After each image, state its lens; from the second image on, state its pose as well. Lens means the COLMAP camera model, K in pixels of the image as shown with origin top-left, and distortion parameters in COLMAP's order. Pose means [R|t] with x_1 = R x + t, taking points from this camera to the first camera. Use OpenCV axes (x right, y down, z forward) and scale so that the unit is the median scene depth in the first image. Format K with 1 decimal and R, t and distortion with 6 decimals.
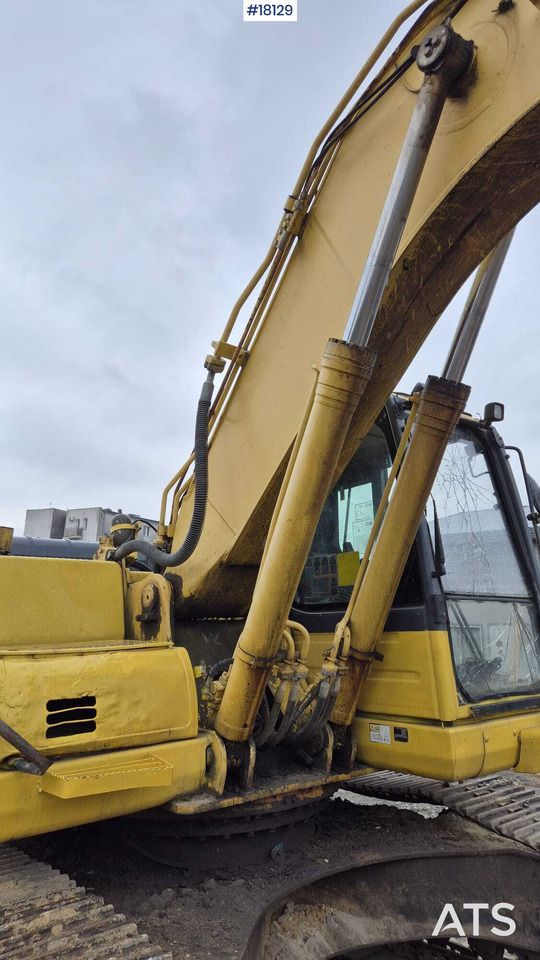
lens RADIAL K [[641.8, 0, 270.1], [0, 641.8, 478.3], [0, 0, 1]] dist [0.084189, -0.068287]
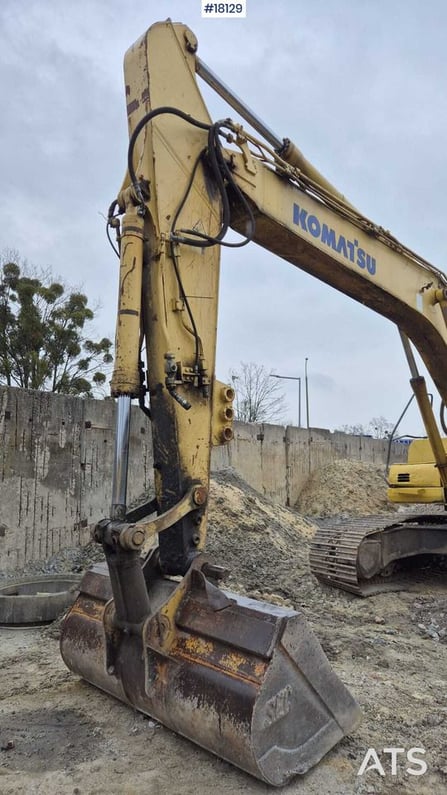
lens RADIAL K [[531.5, 0, 228.3], [0, 531.5, 399.2], [0, 0, 1]] dist [0.084189, -0.068287]
pose [[0.095387, -0.147483, -0.984454, 2.759301], [0.226081, 0.966329, -0.122862, 0.036017], [0.969427, -0.210847, 0.125518, -0.391051]]
